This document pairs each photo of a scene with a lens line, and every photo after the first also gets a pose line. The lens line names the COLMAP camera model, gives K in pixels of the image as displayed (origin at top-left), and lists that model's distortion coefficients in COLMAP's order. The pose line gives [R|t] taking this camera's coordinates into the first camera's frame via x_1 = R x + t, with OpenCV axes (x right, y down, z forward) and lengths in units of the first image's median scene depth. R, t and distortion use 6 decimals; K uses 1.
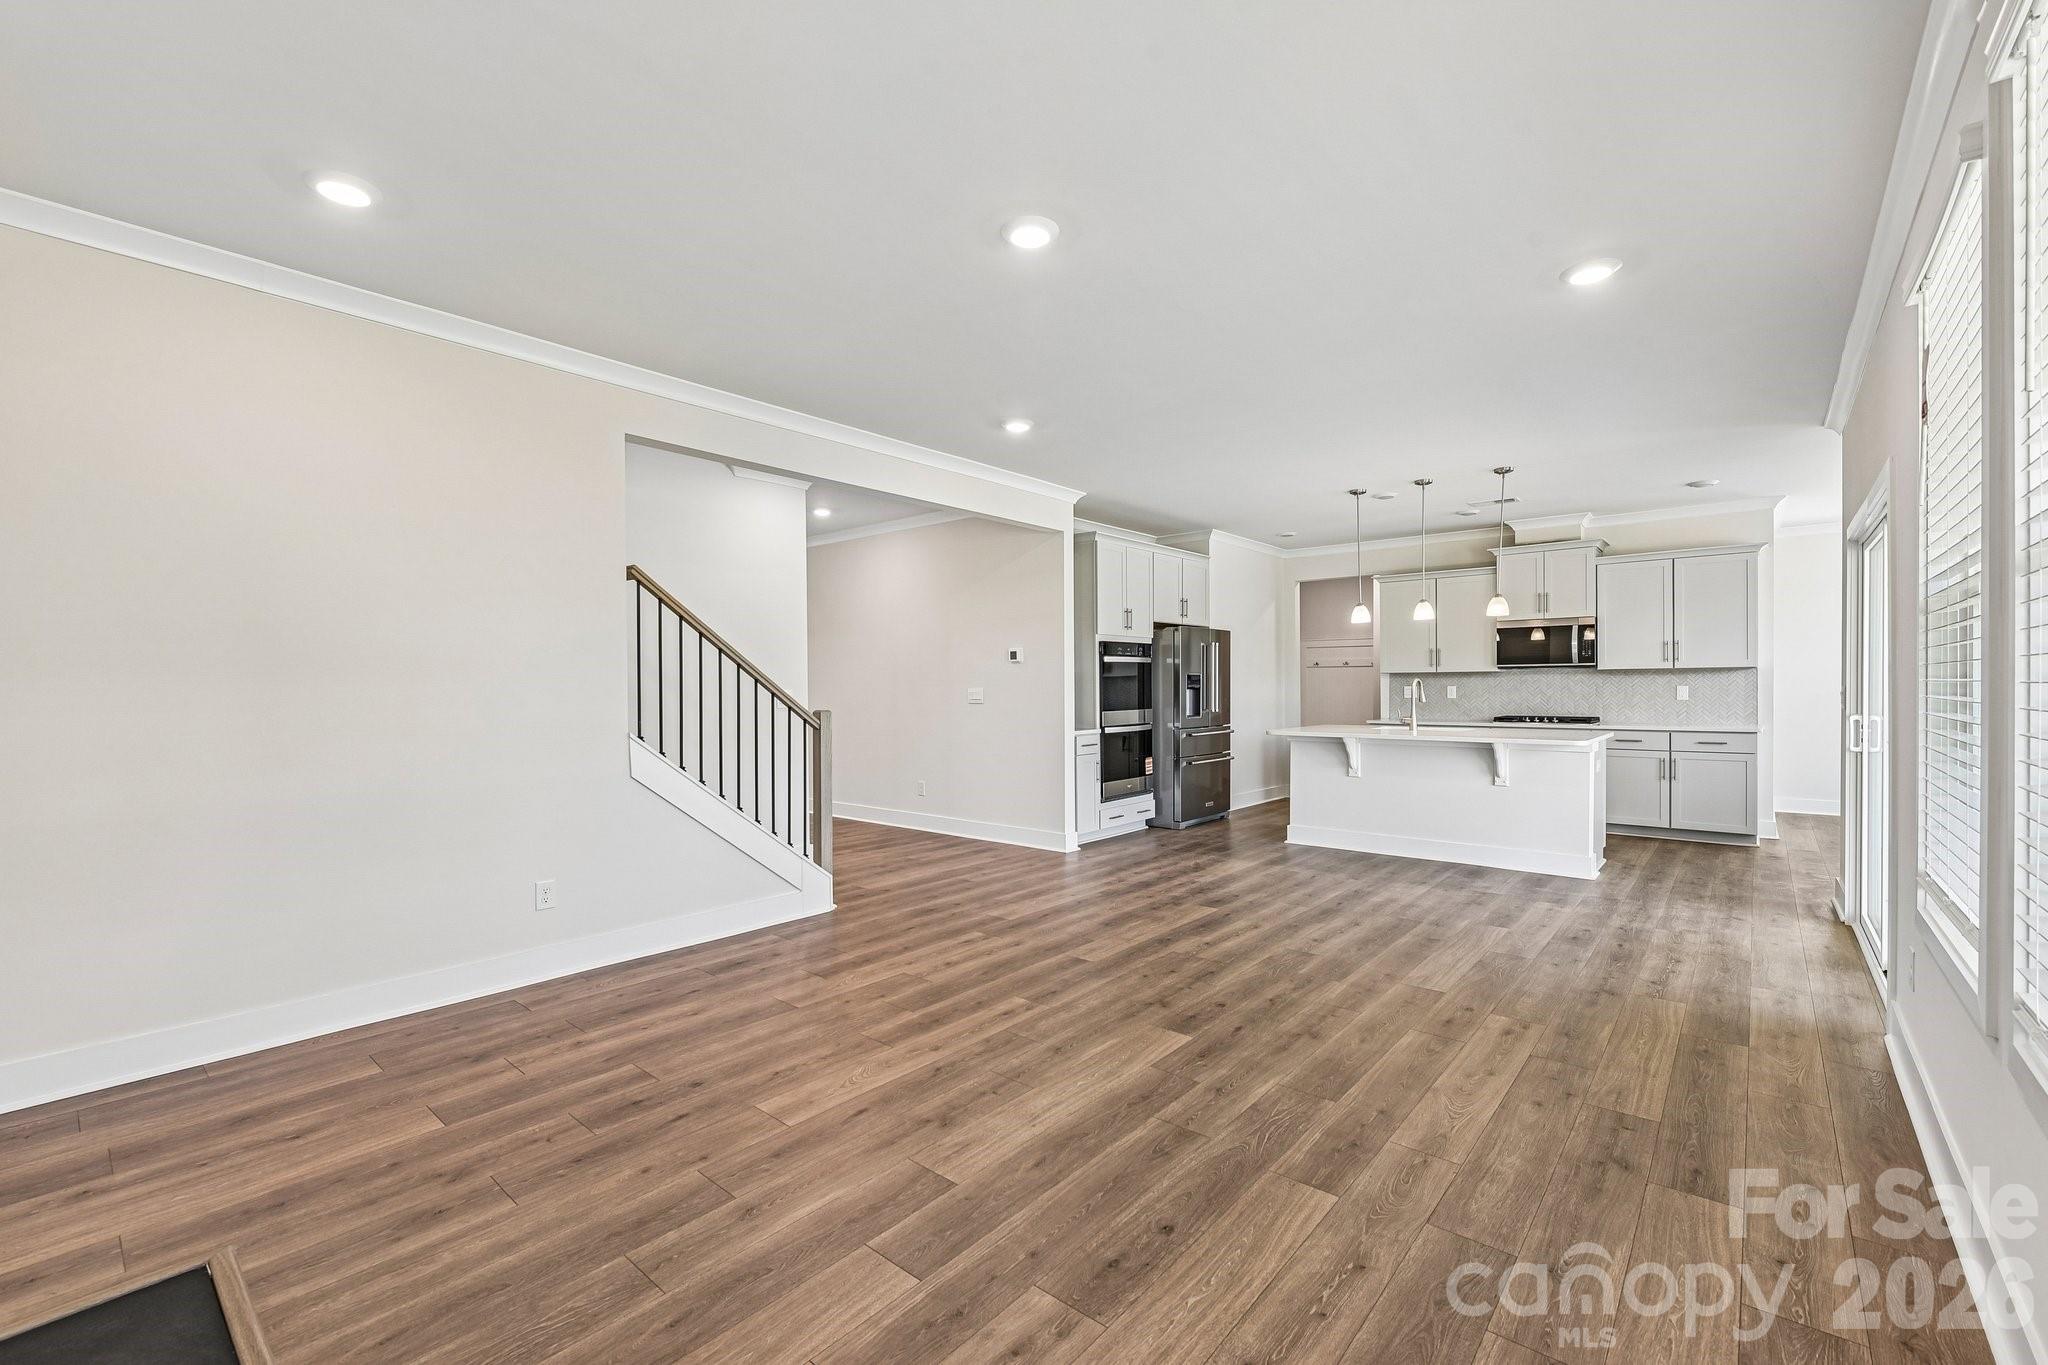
lens RADIAL K [[848.3, 0, 1025.6], [0, 848.3, 693.0], [0, 0, 1]] dist [0.000025, -0.000223]
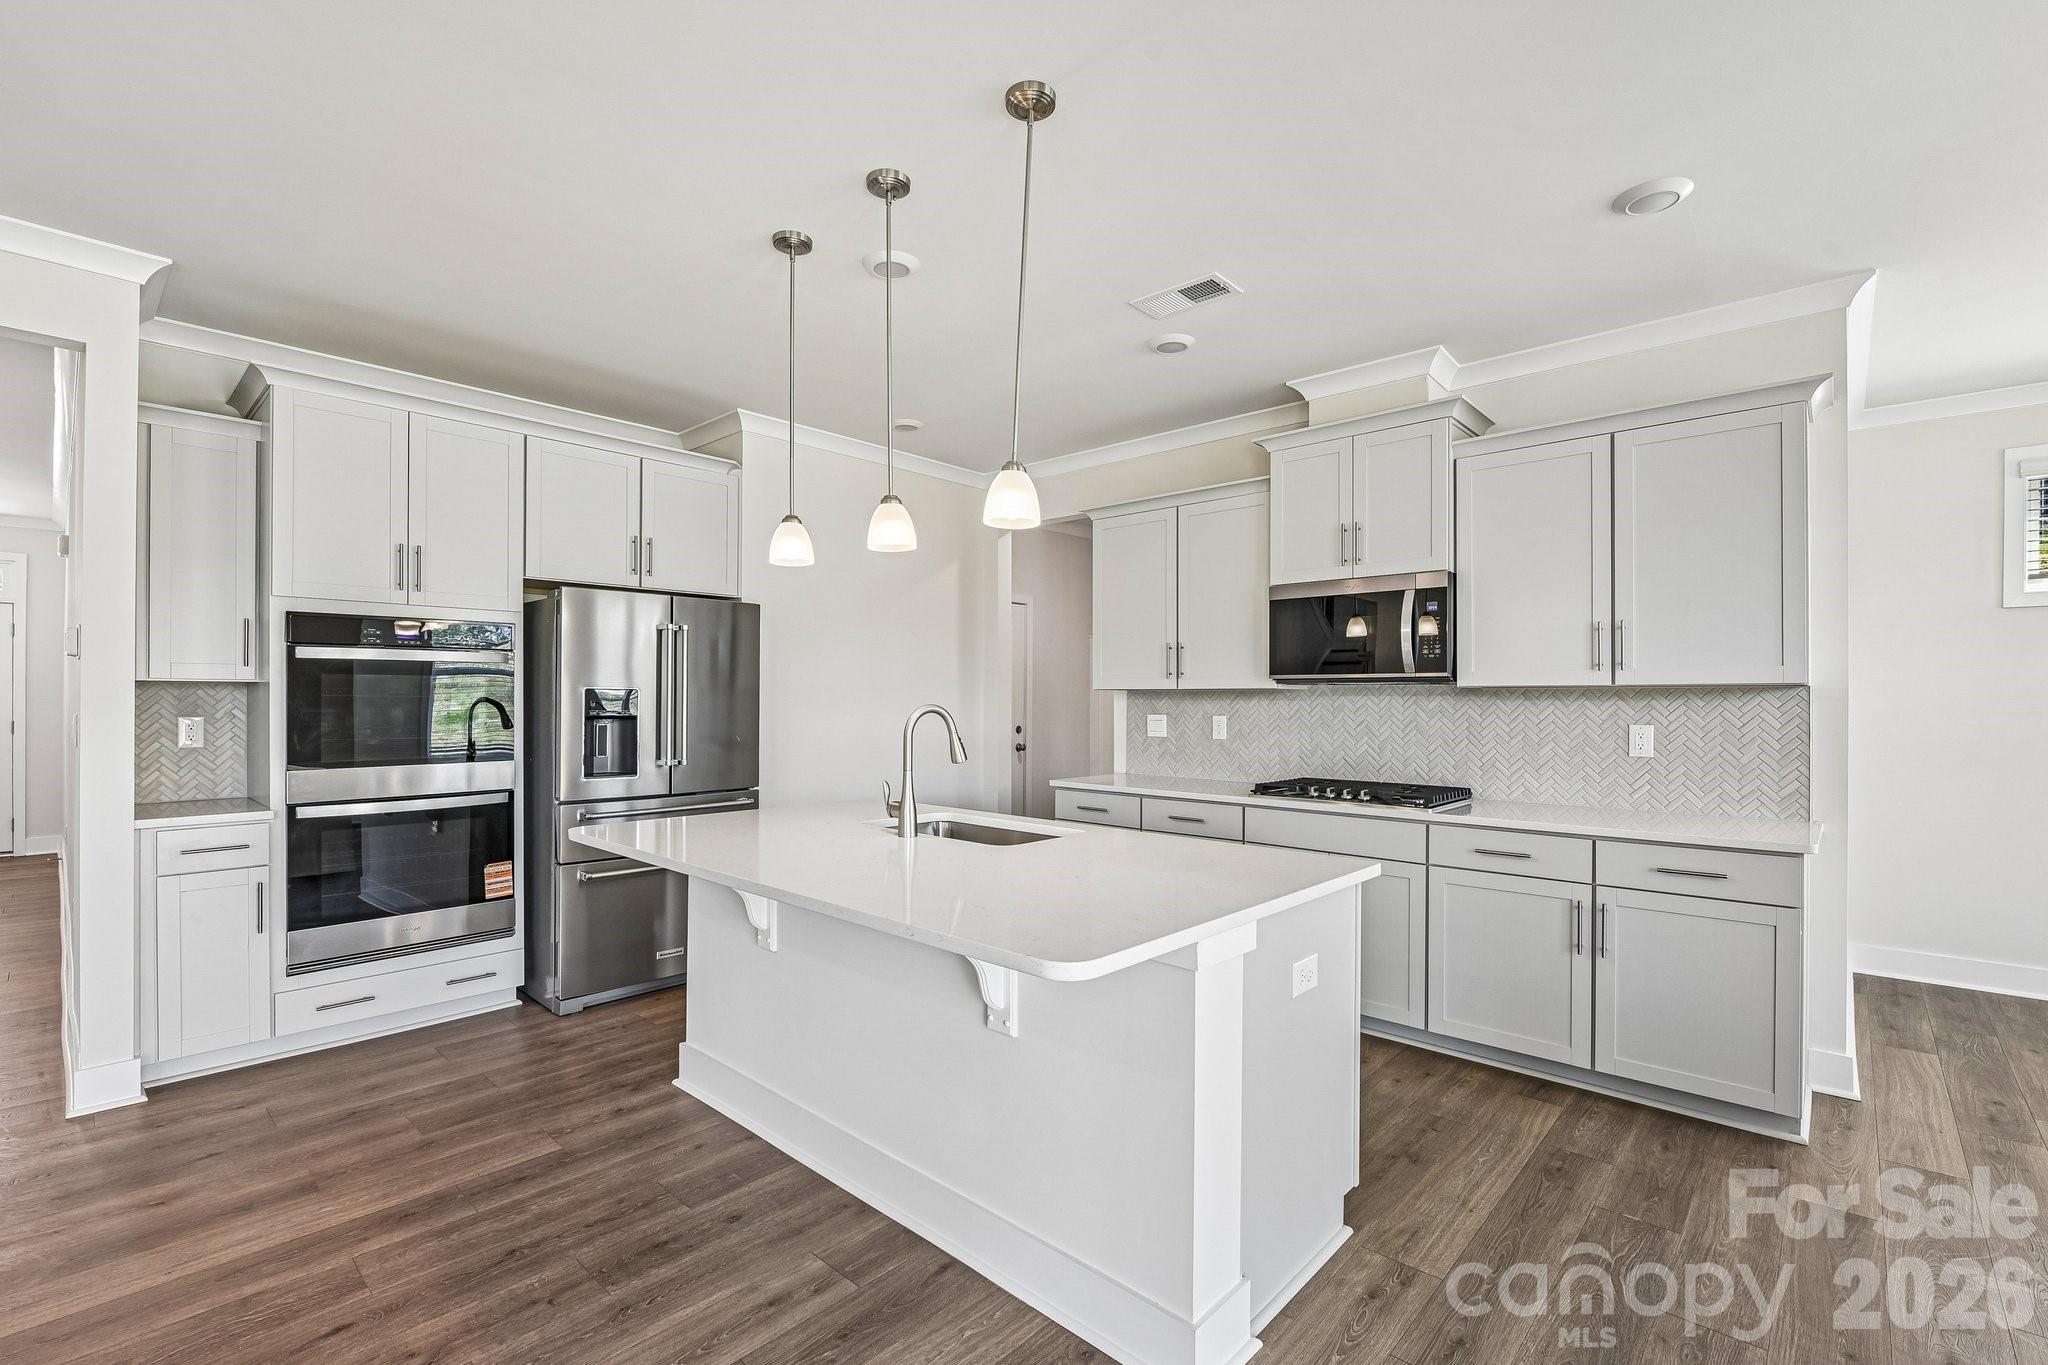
lens RADIAL K [[892.7, 0, 1019.4], [0, 892.7, 700.2], [0, 0, 1]] dist [-0.007825, -0.000085]
pose [[0.999397, 0.010201, -0.033195, 0.717002], [-0.010484, 0.999910, -0.008377, -0.021921], [0.033107, 0.008720, 0.999414, 0.808245]]
